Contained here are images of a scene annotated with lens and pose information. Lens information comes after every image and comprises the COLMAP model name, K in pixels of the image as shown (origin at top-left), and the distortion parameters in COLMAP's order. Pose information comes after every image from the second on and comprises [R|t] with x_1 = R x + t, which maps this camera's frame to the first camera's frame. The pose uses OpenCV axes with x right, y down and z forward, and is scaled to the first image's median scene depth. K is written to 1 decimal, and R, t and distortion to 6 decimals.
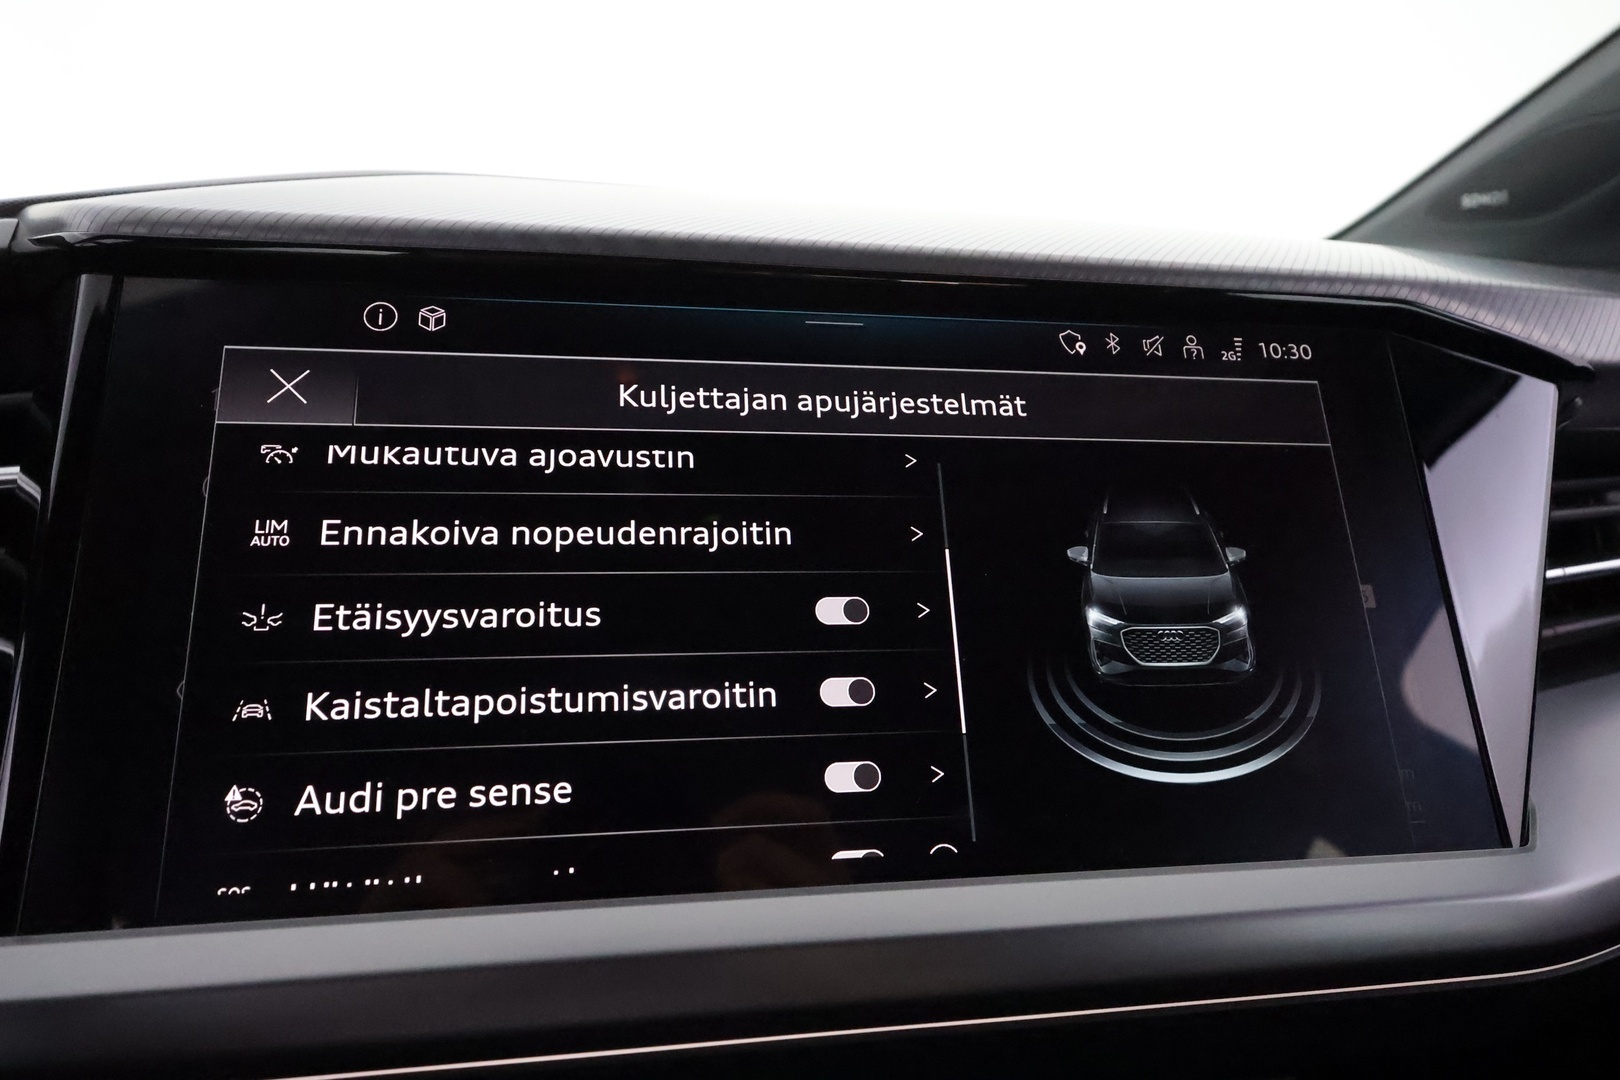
lens RADIAL K [[1153.1, 0, 813.6], [0, 1153.1, 526.5], [0, 0, 1]] dist [0.012659, 0.010701]
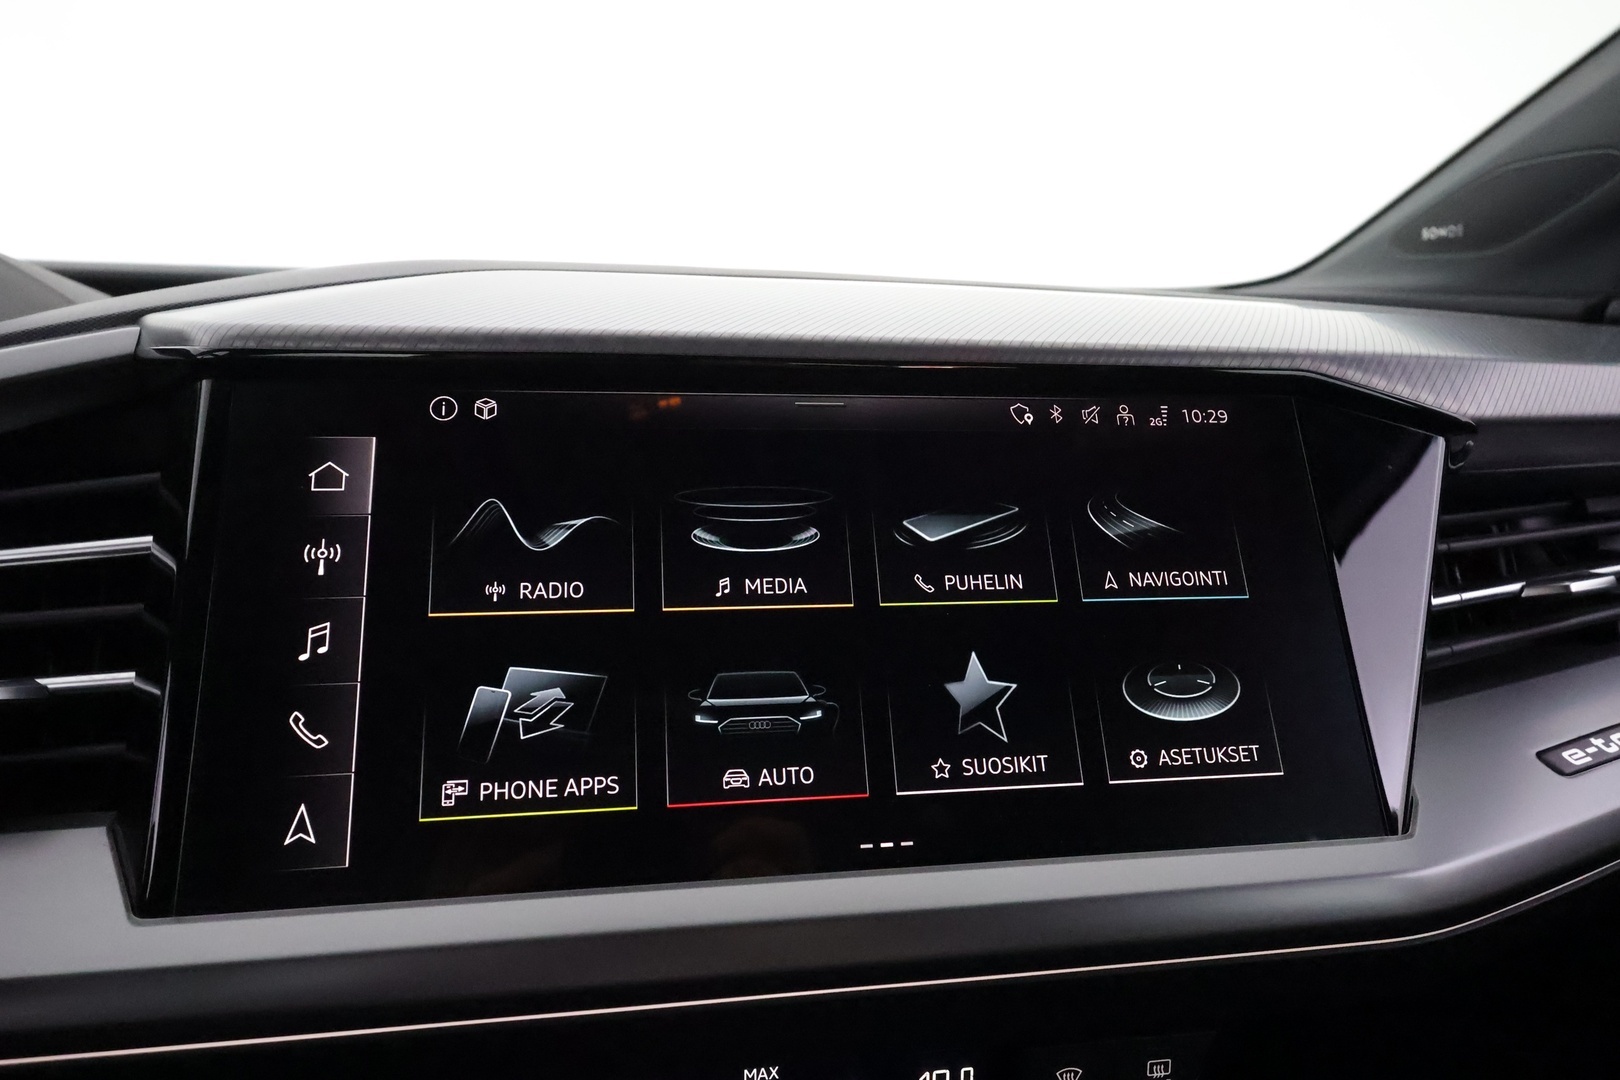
lens RADIAL K [[1153.1, 0, 812.0], [0, 1153.1, 525.0], [0, 0, 1]] dist [0.012659, 0.010701]
pose [[0.999832, -0.015252, -0.010122, 0.020124], [0.015178, 0.999858, -0.007283, -0.041726], [0.010231, 0.007128, 0.999922, -0.191056]]
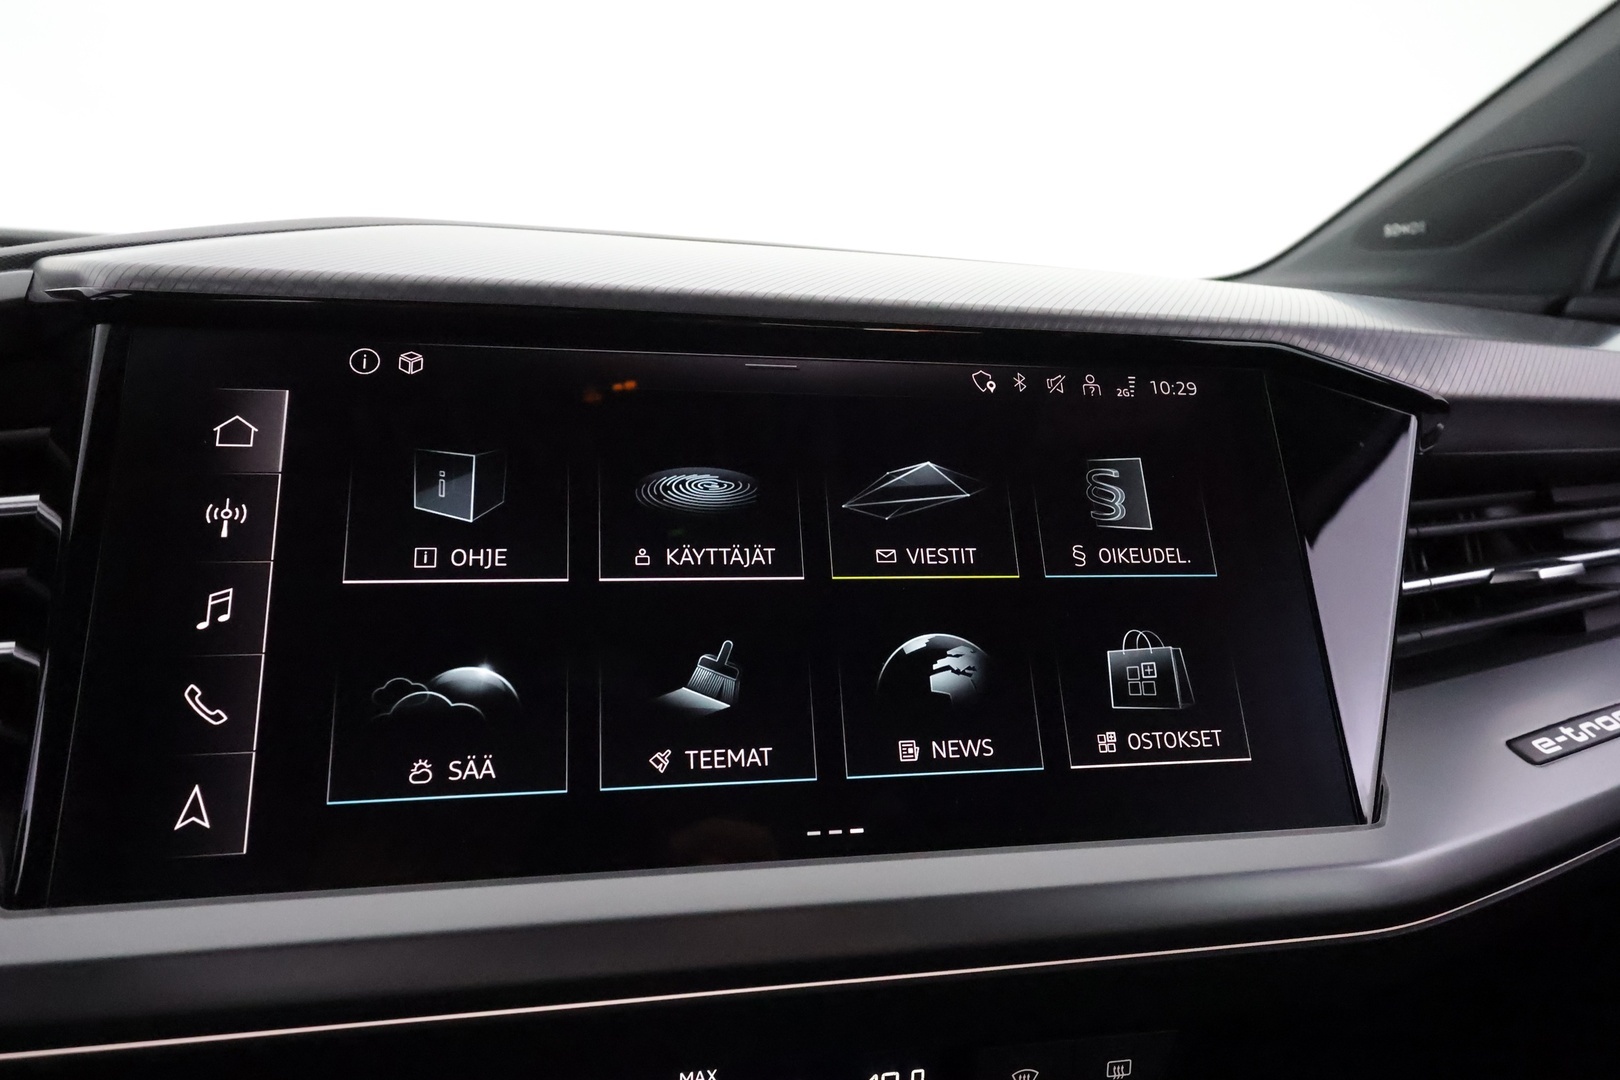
lens RADIAL K [[1153.1, 0, 817.1], [0, 1153.1, 522.4], [0, 0, 1]] dist [0.012659, 0.010701]
pose [[0.999650, -0.003313, 0.026264, 0.032668], [0.003599, 0.999934, -0.010875, -0.010436], [-0.026226, 0.010966, 0.999596, -0.124272]]
